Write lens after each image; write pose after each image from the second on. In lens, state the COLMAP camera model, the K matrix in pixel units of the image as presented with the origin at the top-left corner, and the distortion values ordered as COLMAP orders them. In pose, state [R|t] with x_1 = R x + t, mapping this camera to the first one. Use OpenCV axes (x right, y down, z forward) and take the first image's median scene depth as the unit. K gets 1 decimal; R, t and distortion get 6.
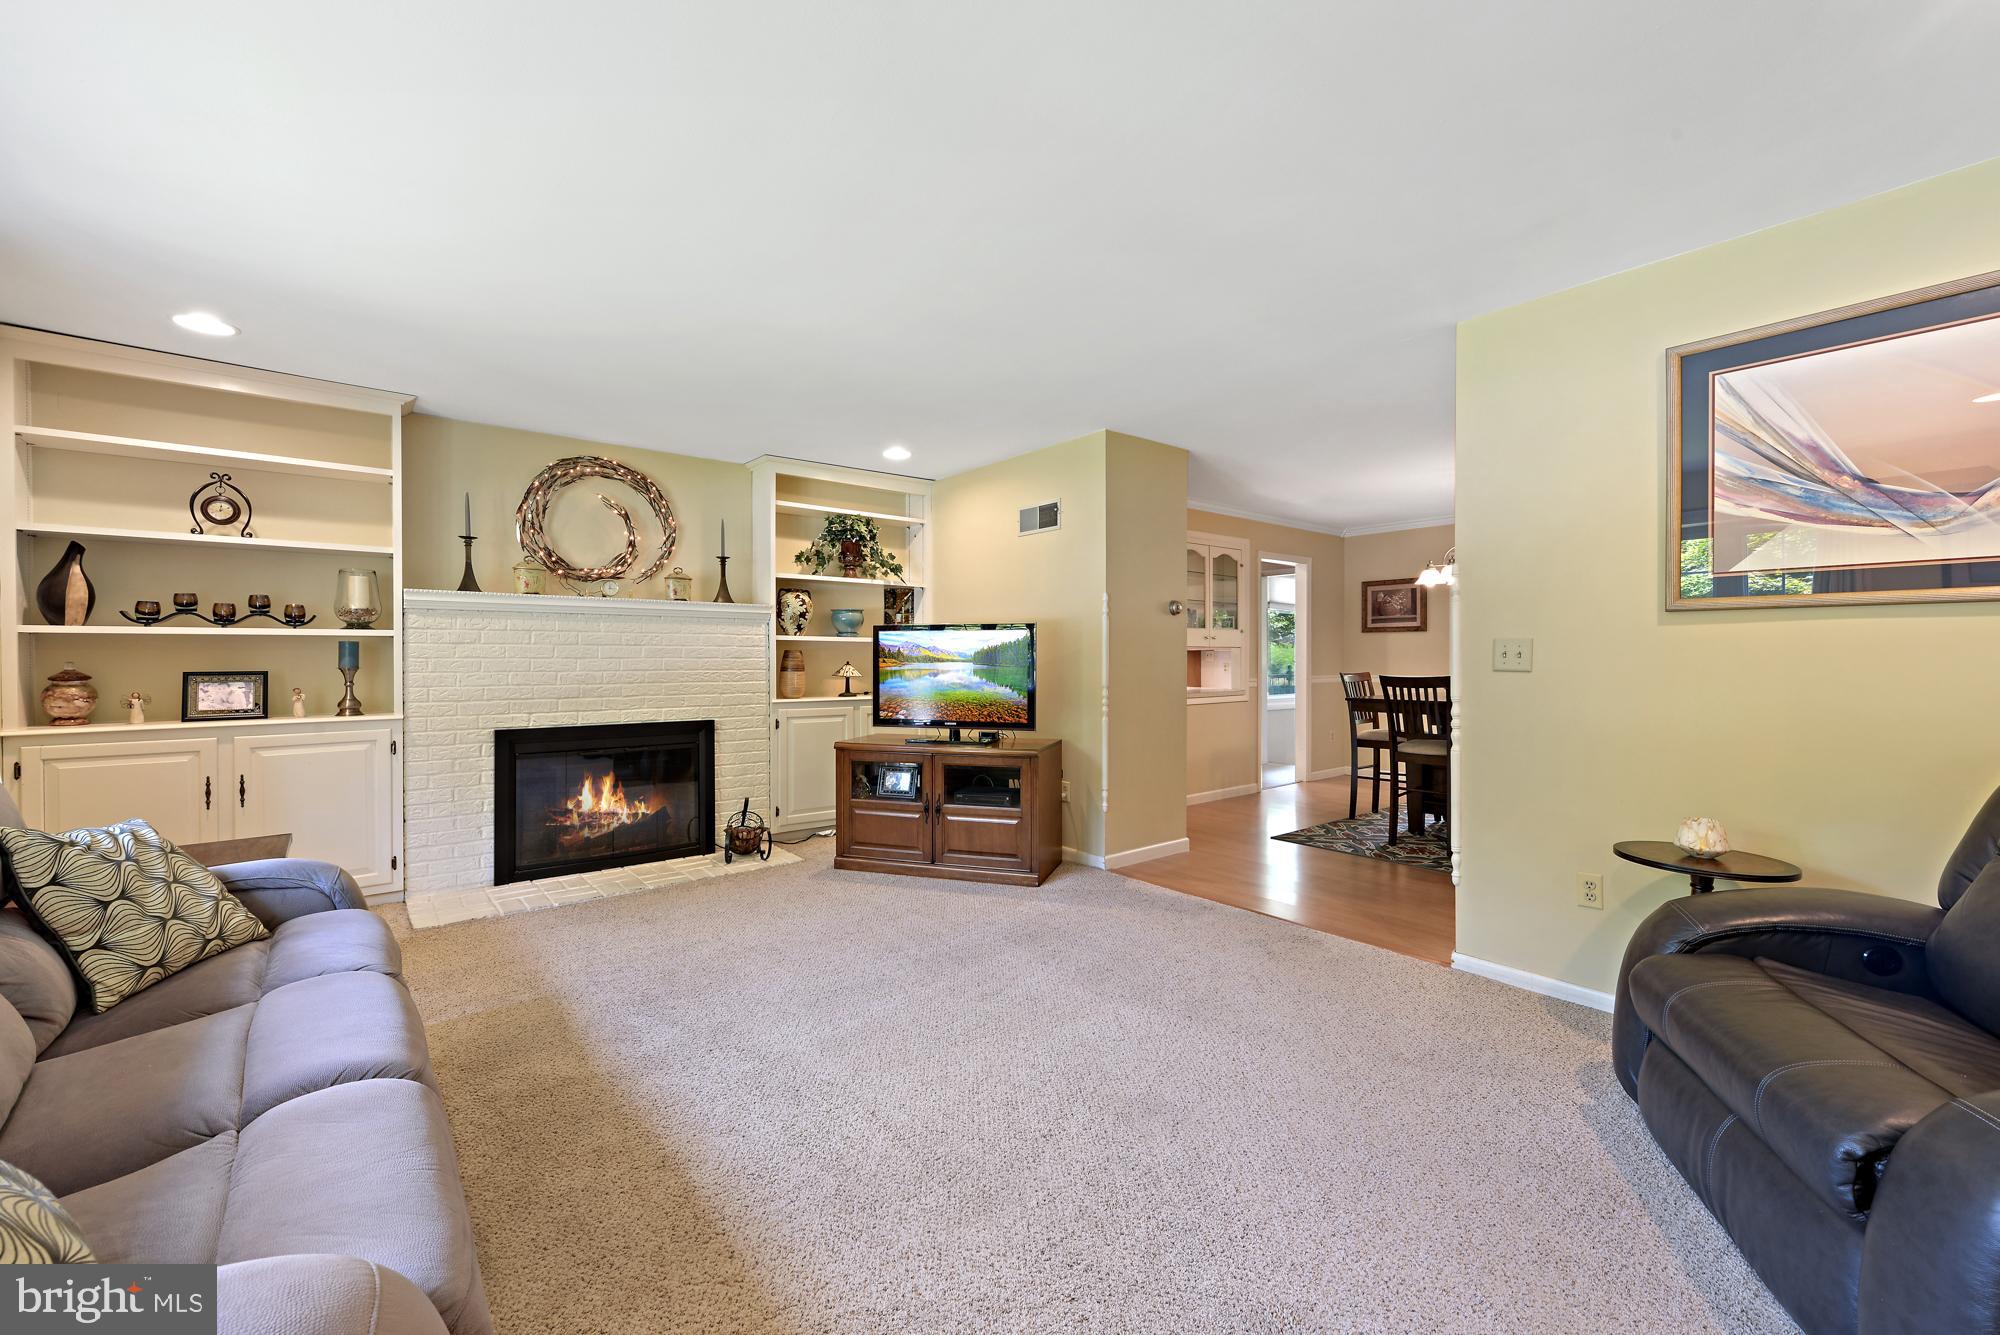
lens RADIAL K [[794.5, 0, 1007.0], [0, 794.5, 659.0], [0, 0, 1]] dist [0.002362, -0.000075]
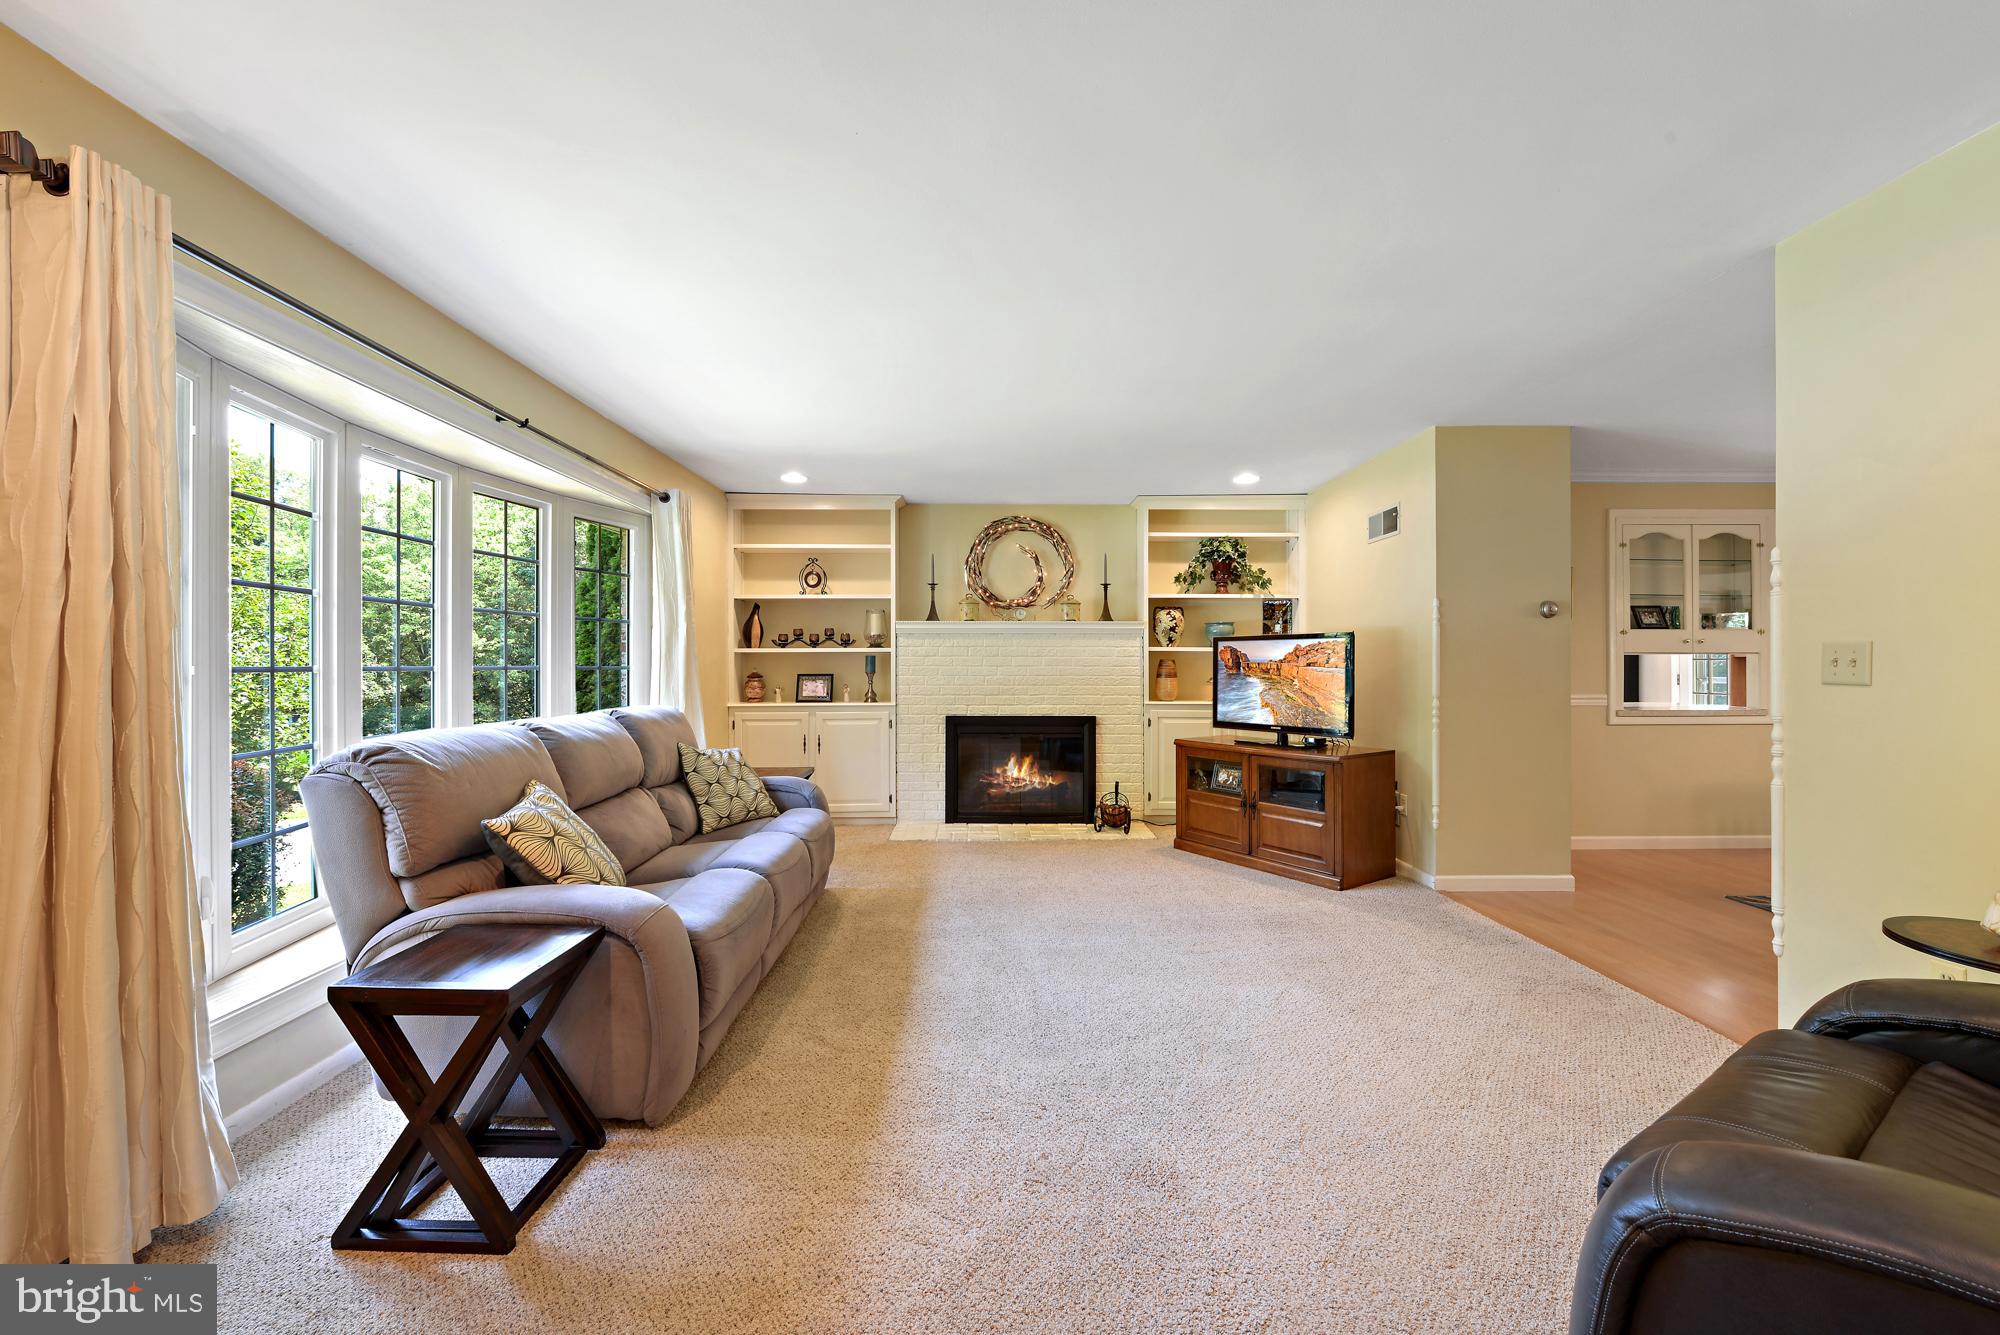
lens RADIAL K [[793.5, 0, 1008.2], [0, 793.5, 662.8], [0, 0, 1]] dist [-0.000838, -0.000049]
pose [[0.785925, -0.001636, -0.618320, 0.308364], [-0.001851, 0.999986, -0.004998, -0.000160], [0.618319, 0.005073, 0.785910, -0.060610]]
